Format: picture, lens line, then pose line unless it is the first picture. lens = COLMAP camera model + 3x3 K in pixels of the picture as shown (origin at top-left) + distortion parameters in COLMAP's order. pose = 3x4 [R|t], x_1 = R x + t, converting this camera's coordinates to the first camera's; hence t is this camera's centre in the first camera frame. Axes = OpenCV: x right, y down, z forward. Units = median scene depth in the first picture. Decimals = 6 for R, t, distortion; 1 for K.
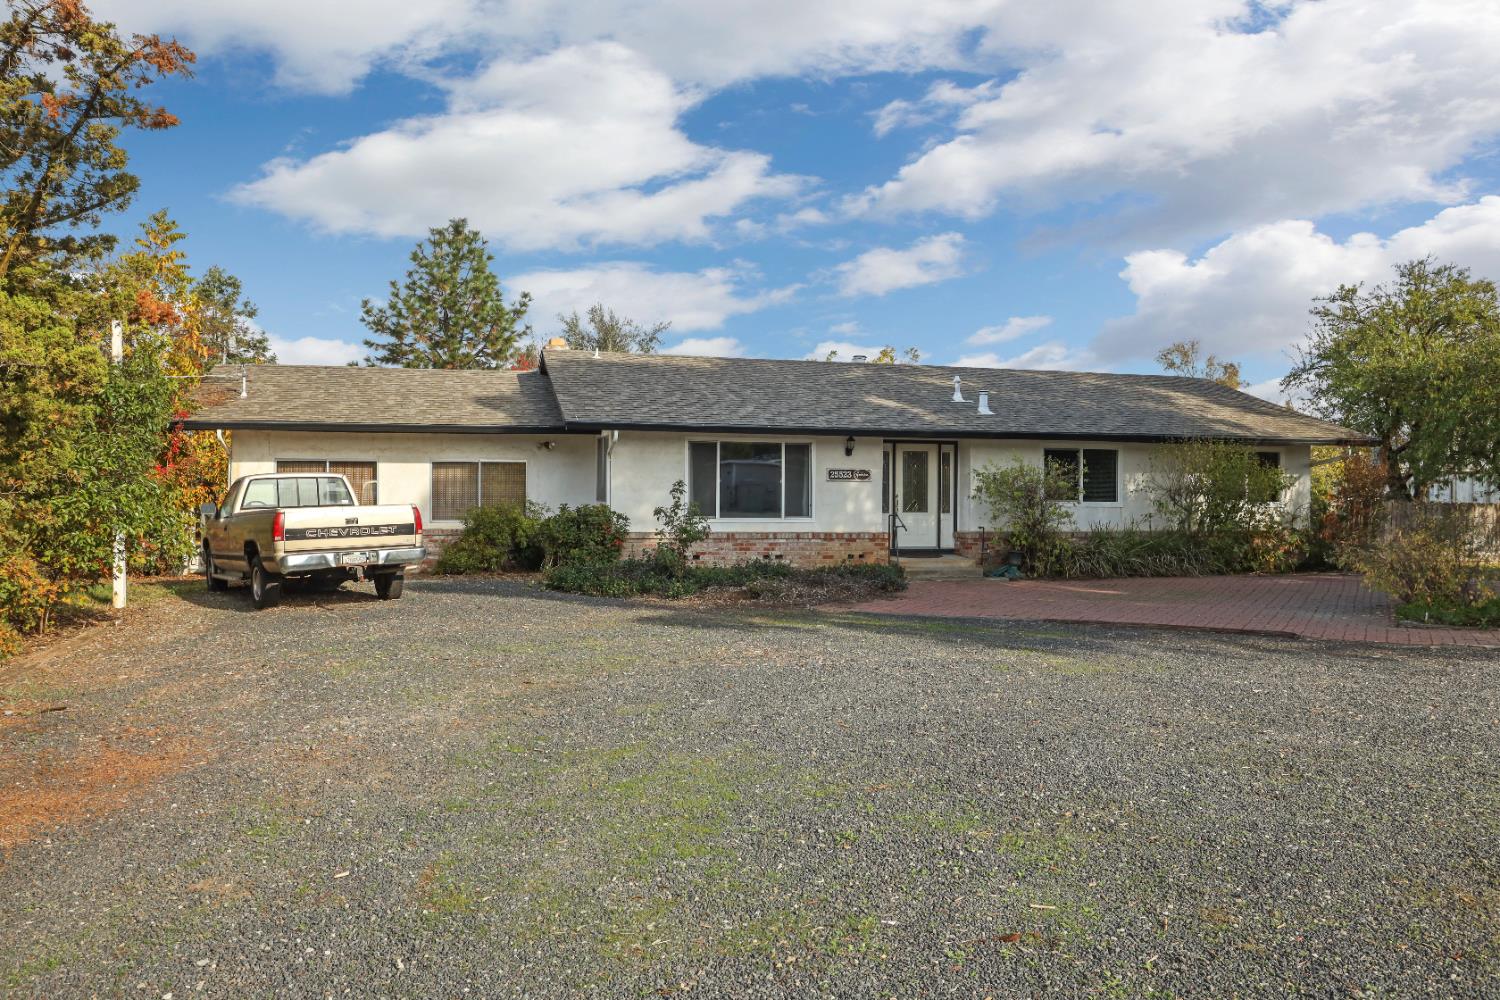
lens RADIAL K [[1093.9, 0, 794.8], [0, 1093.9, 499.2], [0, 0, 1]] dist [0.049166, 0.001404]
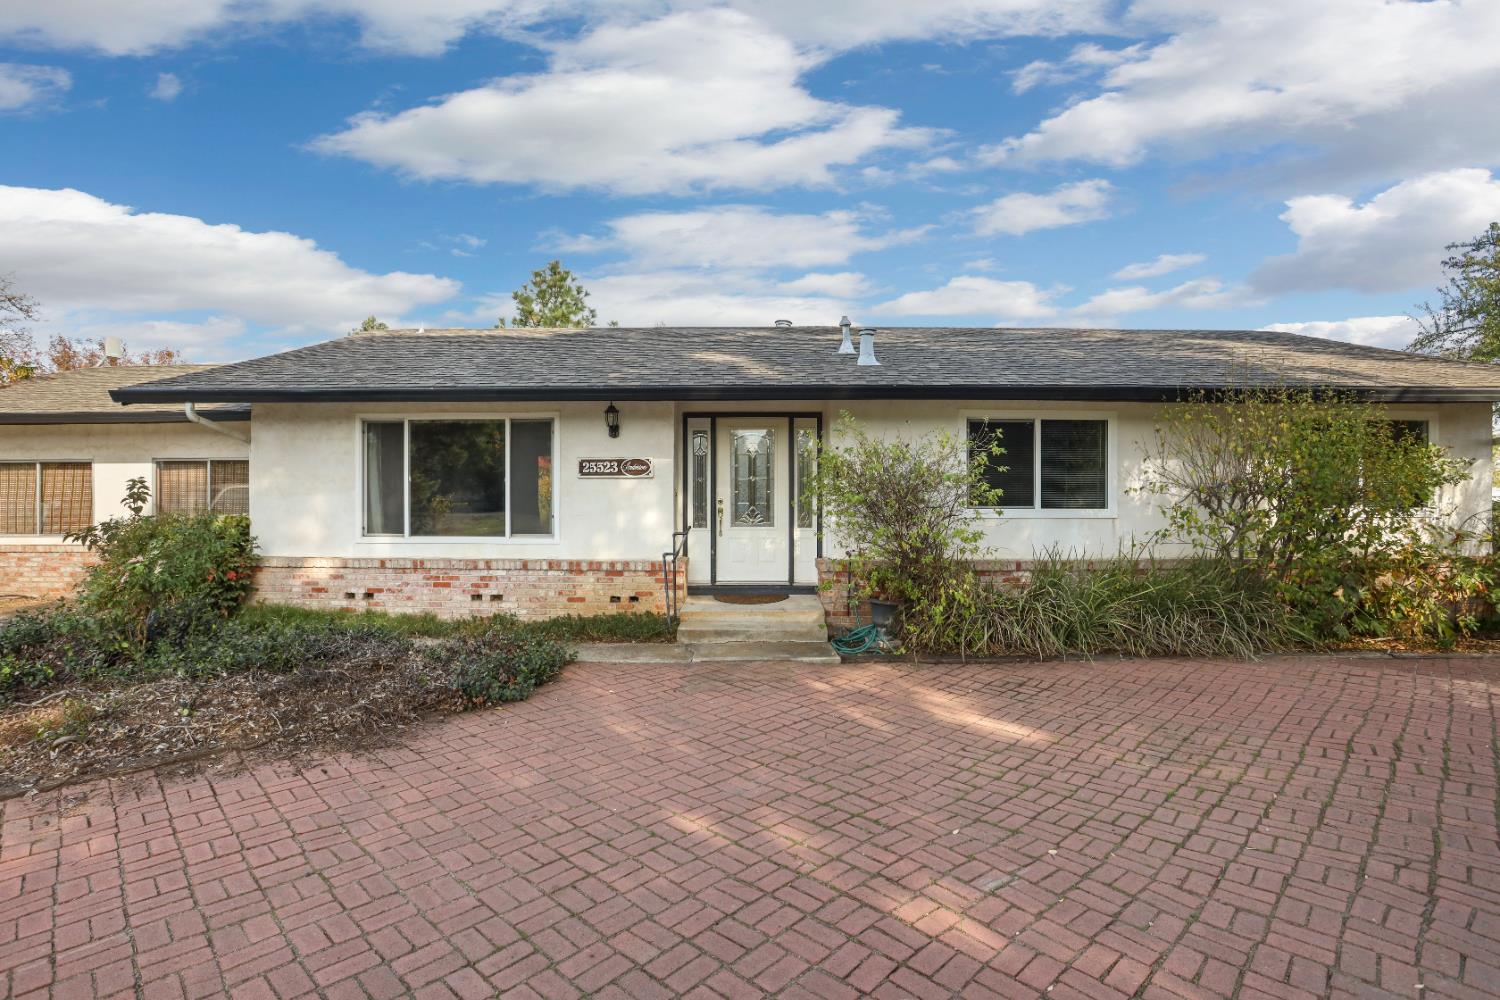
lens RADIAL K [[752.0, 0, 737.1], [0, 752.0, 491.2], [0, 0, 1]] dist [-0.068331, 0.033741]
pose [[0.952236, -0.006251, -0.305298, 0.245029], [0.004110, 0.999962, -0.007658, -0.005218], [0.305334, 0.006038, 0.952226, 0.612137]]
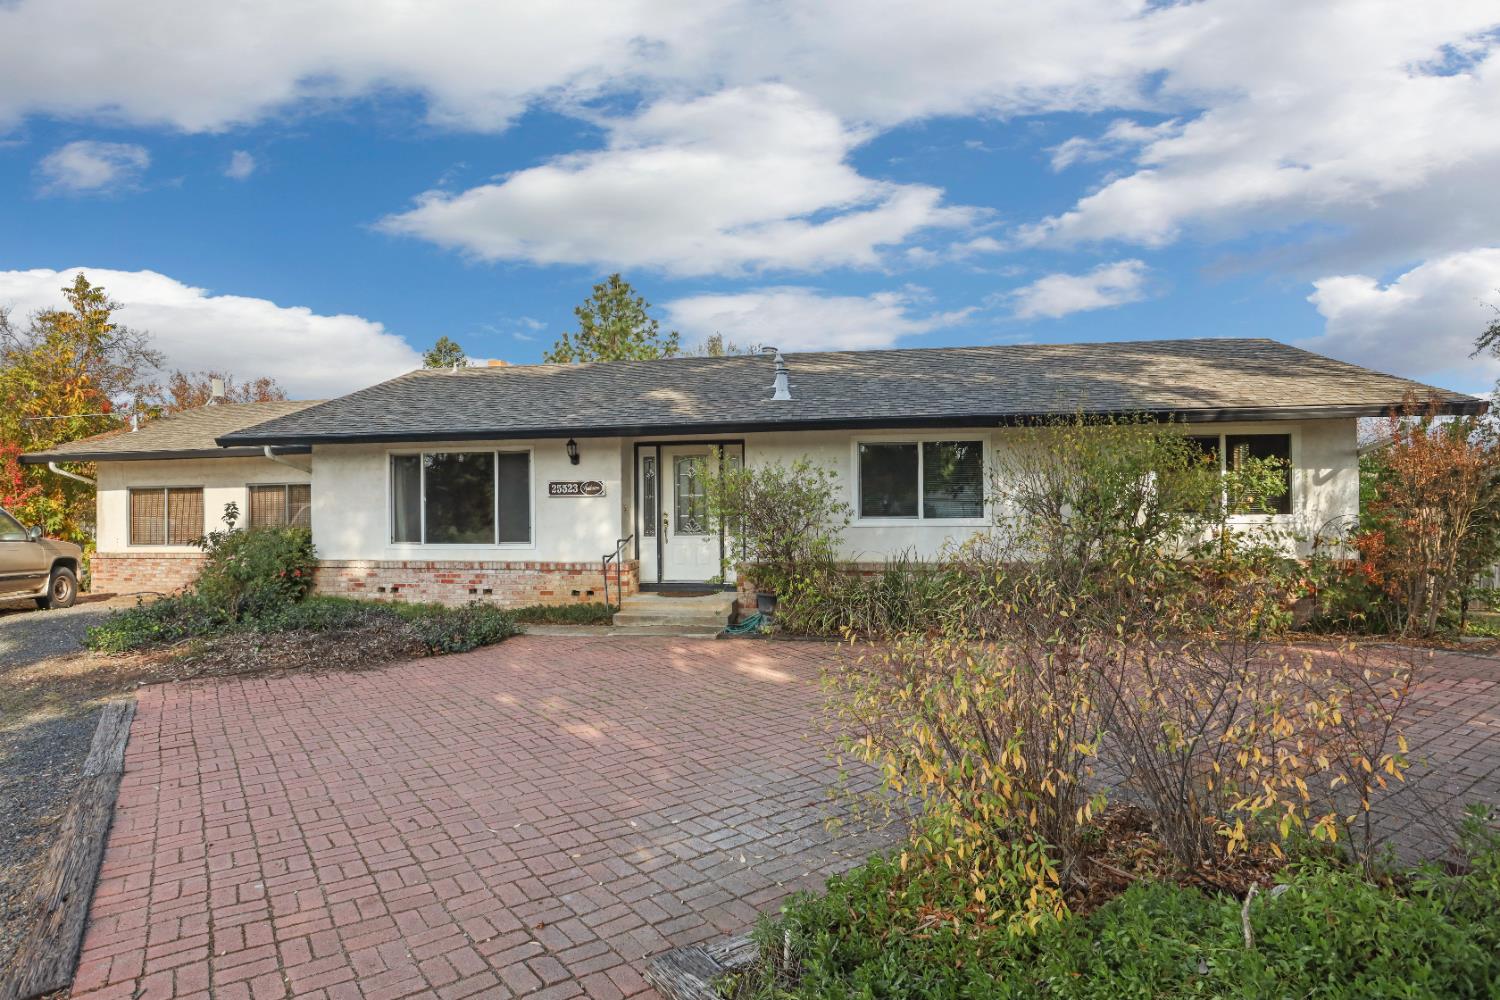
lens RADIAL K [[846.5, 0, 723.0], [0, 846.5, 477.6], [0, 0, 1]] dist [-0.077714, 0.067369]
pose [[0.889468, -0.029626, -0.456036, 0.418272], [0.015009, 0.999252, -0.035642, -0.006888], [0.456751, 0.024857, 0.889247, 0.507013]]
